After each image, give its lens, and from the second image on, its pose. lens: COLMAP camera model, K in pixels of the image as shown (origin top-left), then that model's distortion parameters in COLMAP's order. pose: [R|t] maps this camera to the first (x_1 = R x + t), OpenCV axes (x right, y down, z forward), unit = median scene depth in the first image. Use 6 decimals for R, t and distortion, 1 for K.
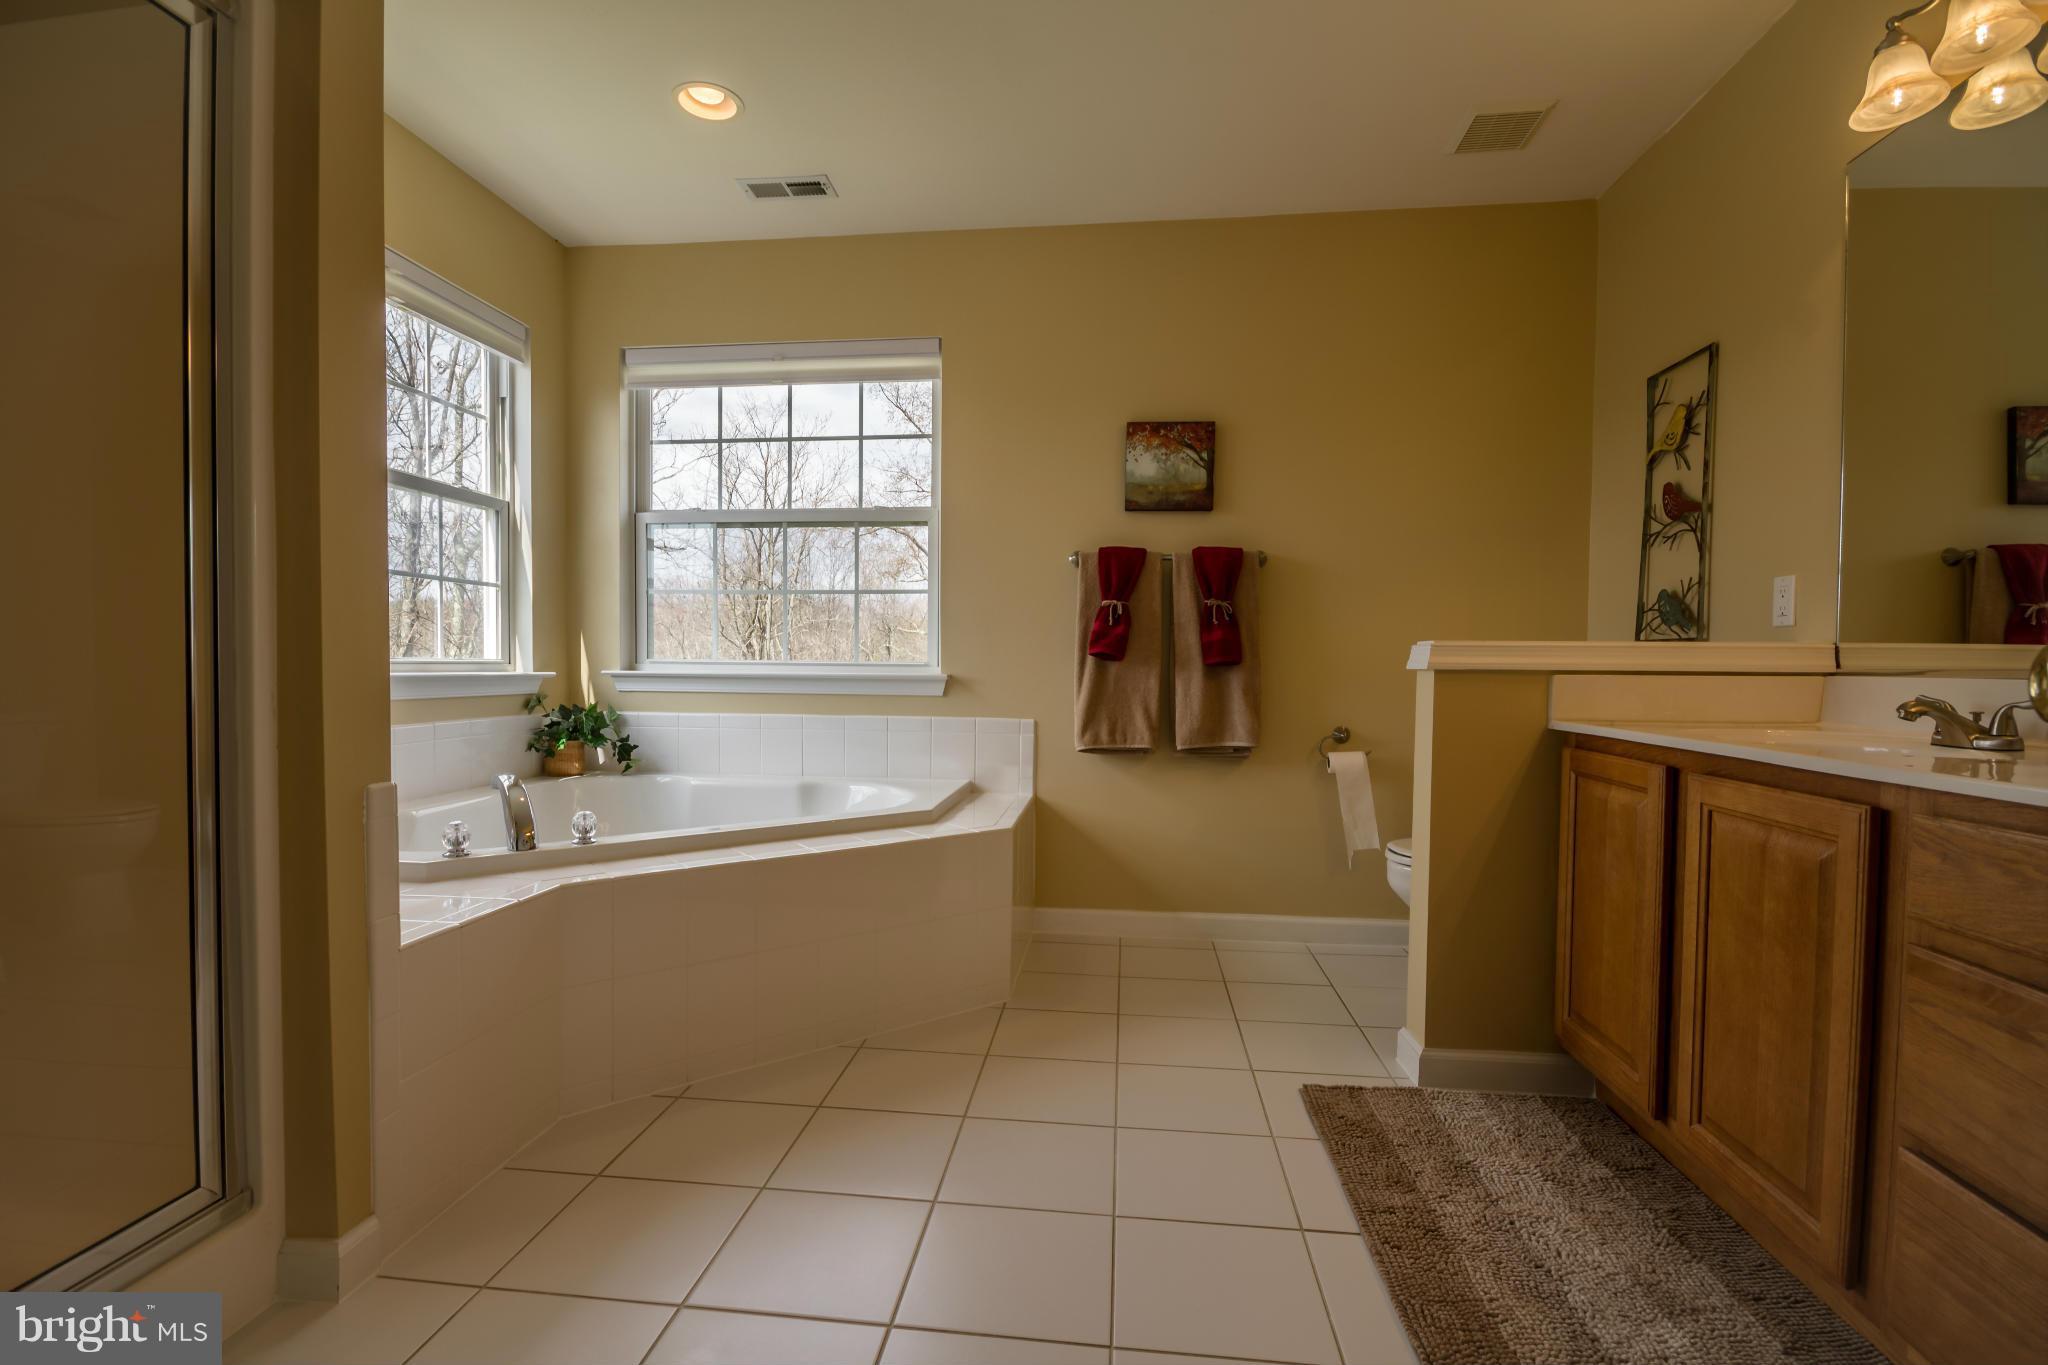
lens RADIAL K [[945.1, 0, 1007.9], [0, 945.1, 681.8], [0, 0, 1]] dist [0.004282, -0.004096]
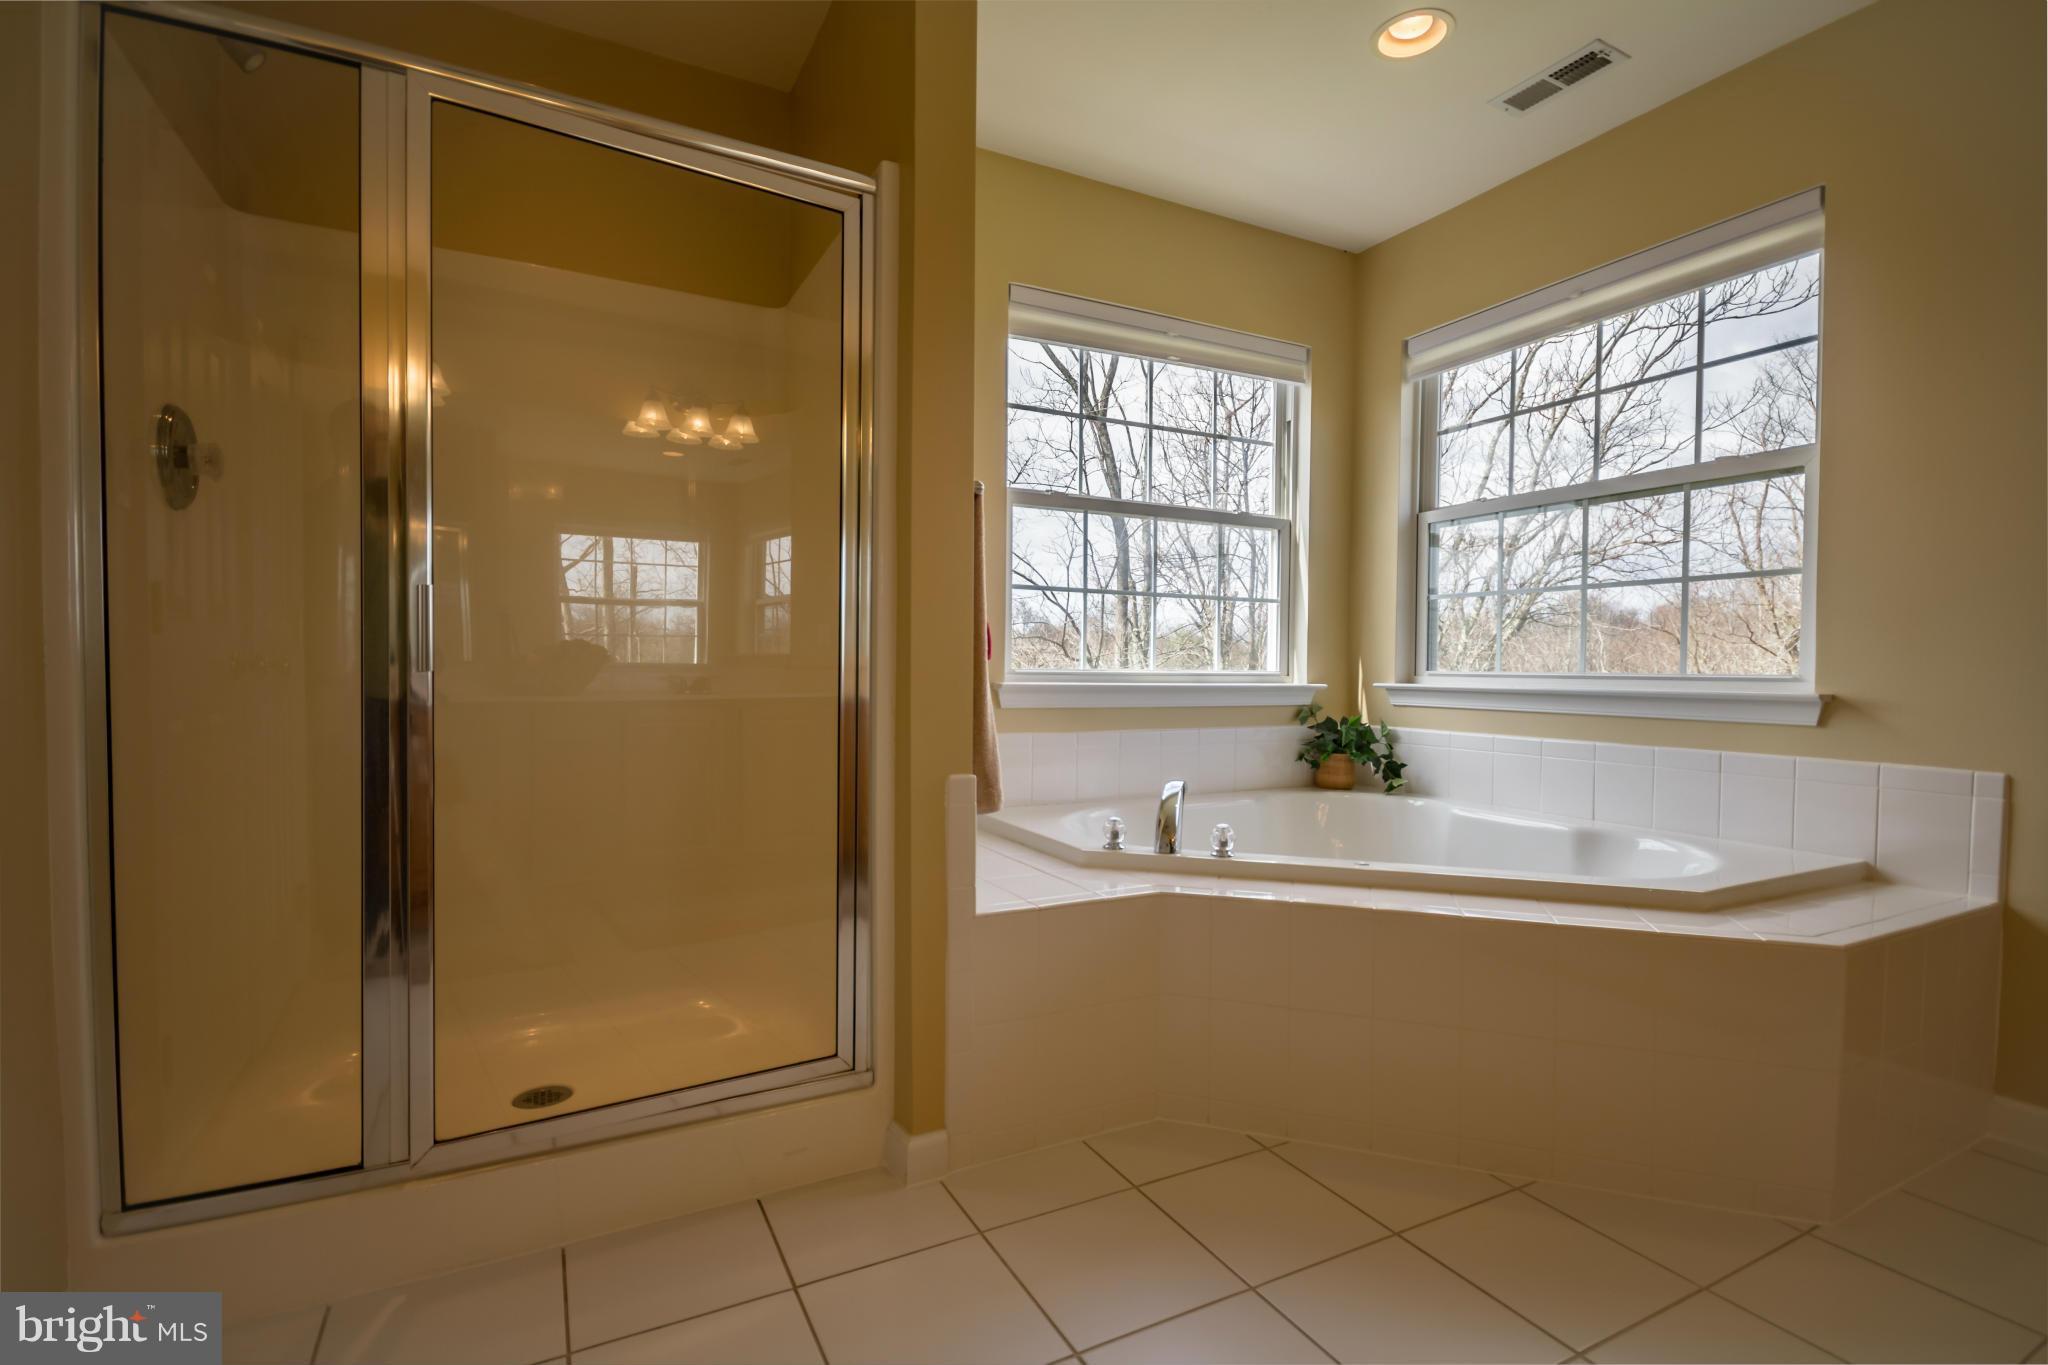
lens RADIAL K [[945.1, 0, 1013.8], [0, 945.1, 686.8], [0, 0, 1]] dist [0.004282, -0.004096]
pose [[0.557308, 0.012370, -0.830214, 0.167904], [-0.017102, 0.999848, 0.003418, -0.005553], [0.830130, 0.012294, 0.557435, 0.168812]]
